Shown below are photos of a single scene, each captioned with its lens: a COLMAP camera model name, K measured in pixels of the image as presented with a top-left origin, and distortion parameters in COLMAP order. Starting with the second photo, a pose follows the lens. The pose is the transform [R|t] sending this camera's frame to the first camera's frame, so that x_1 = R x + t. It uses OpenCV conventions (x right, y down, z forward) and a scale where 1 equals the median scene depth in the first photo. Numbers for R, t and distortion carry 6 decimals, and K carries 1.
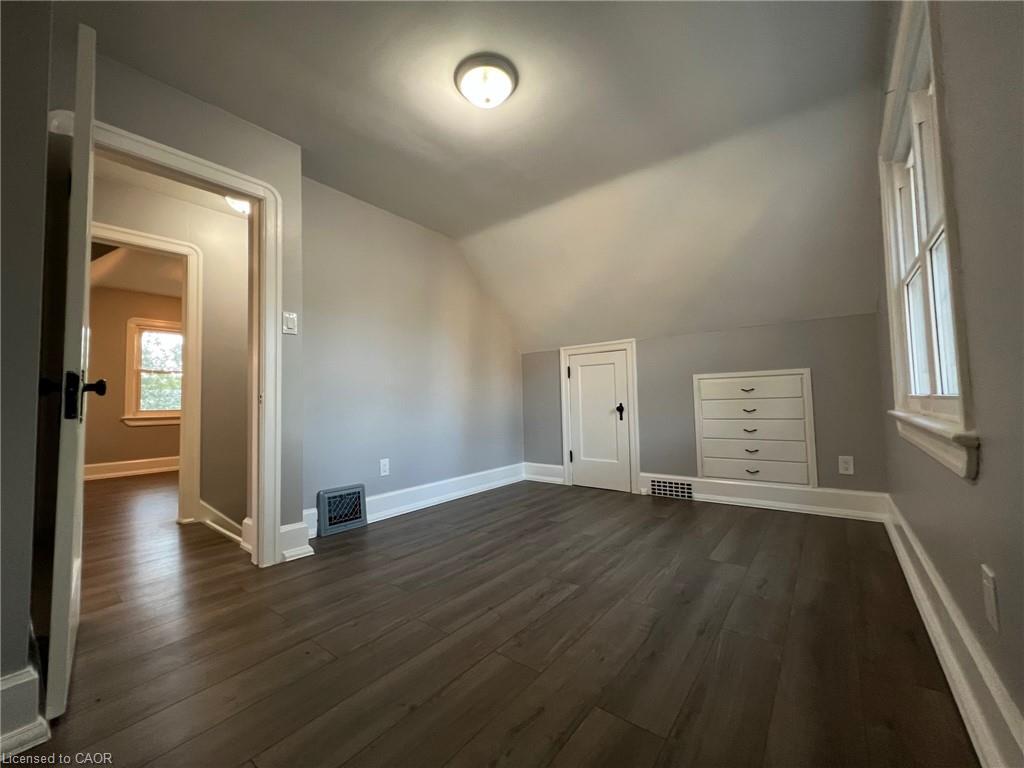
lens RADIAL K [[410.6, 0, 508.5], [0, 410.6, 384.1], [0, 0, 1]] dist [0.002874, -0.000264]
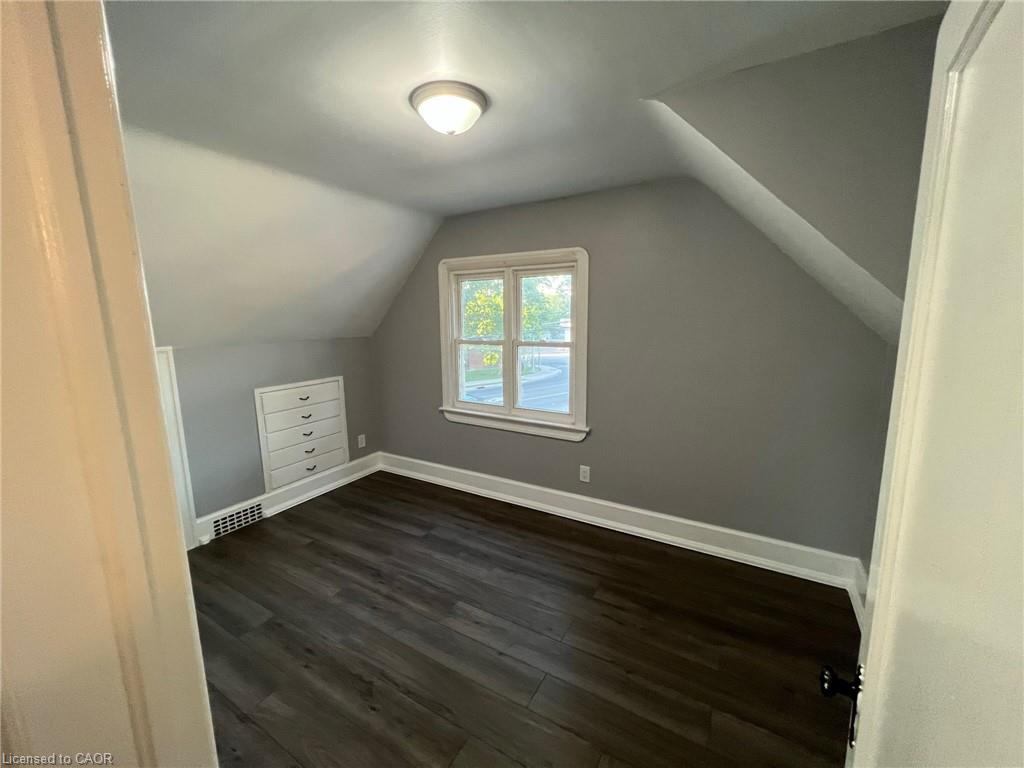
lens RADIAL K [[410.6, 0, 511.3], [0, 410.6, 379.8], [0, 0, 1]] dist [0.002874, -0.000264]
pose [[-0.131854, -0.128095, 0.982958, -0.614137], [-0.029425, 0.991684, 0.125285, -0.204373], [-0.990832, -0.012404, -0.134527, 0.643512]]
